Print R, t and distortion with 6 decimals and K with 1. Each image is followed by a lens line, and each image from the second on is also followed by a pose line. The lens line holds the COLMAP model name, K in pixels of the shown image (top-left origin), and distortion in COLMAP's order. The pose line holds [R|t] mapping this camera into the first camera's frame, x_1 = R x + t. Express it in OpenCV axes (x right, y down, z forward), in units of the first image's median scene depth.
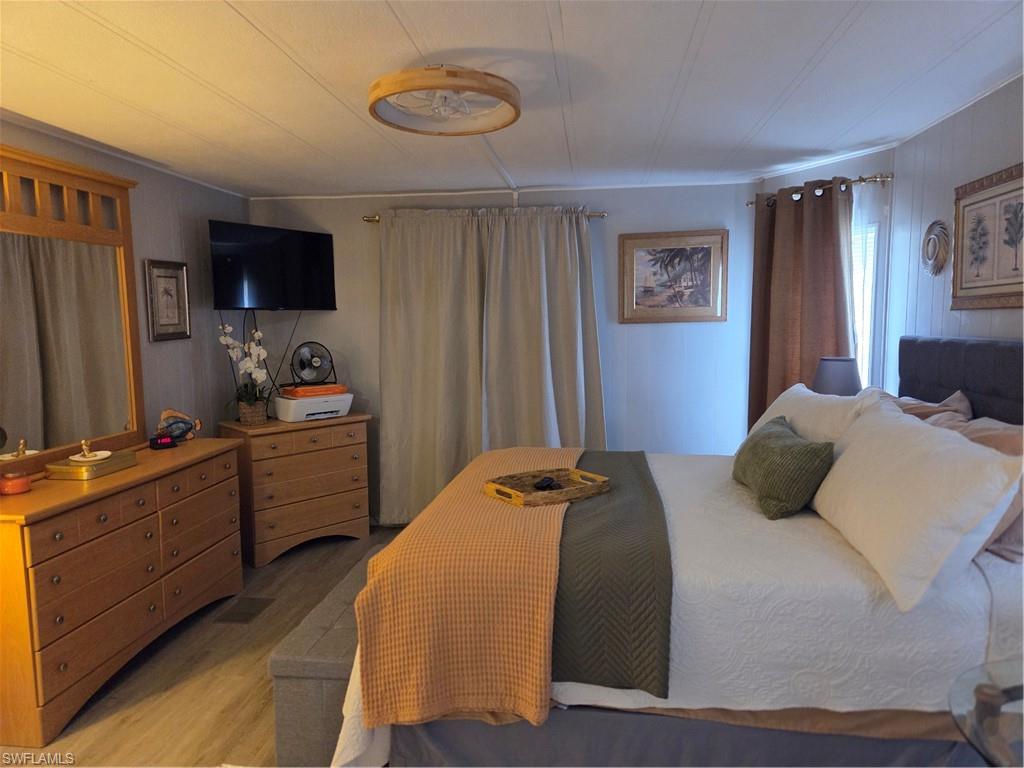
lens RADIAL K [[686.4, 0, 504.9], [0, 686.4, 380.8], [0, 0, 1]] dist [0.066630, -0.051969]
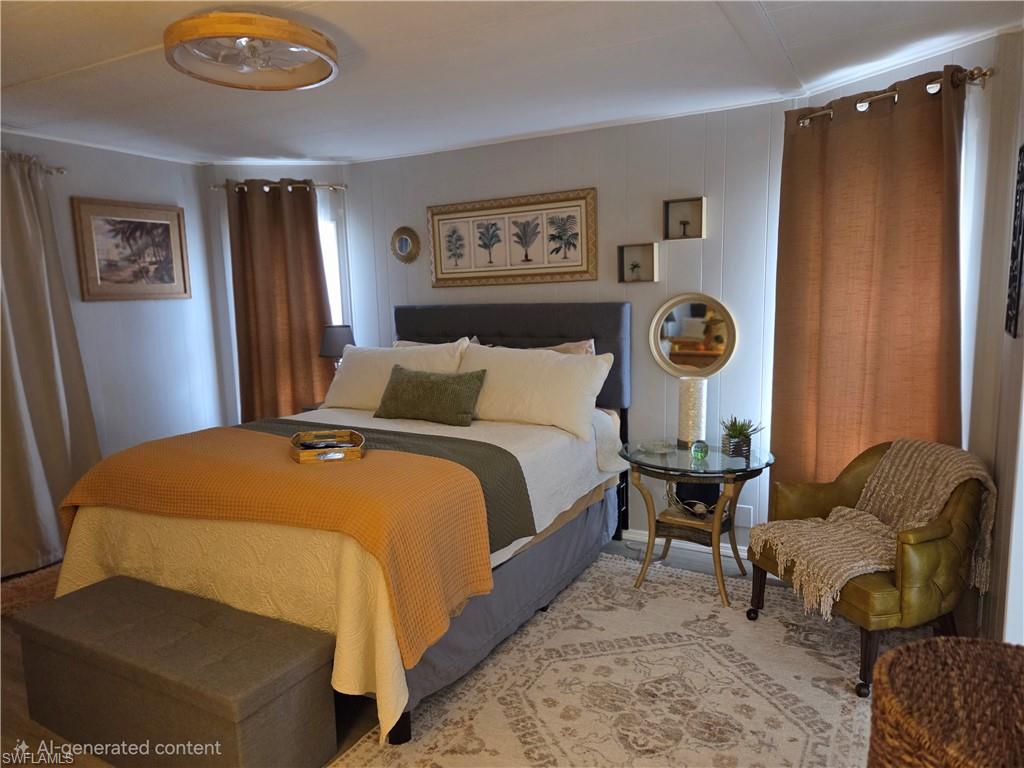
lens RADIAL K [[686.4, 0, 506.7], [0, 686.4, 387.9], [0, 0, 1]] dist [0.066630, -0.051969]
pose [[0.367066, -0.122023, 0.922157, -0.483144], [0.100949, 0.990729, 0.090914, -0.001905], [-0.924701, 0.059719, 0.375981, 0.196558]]
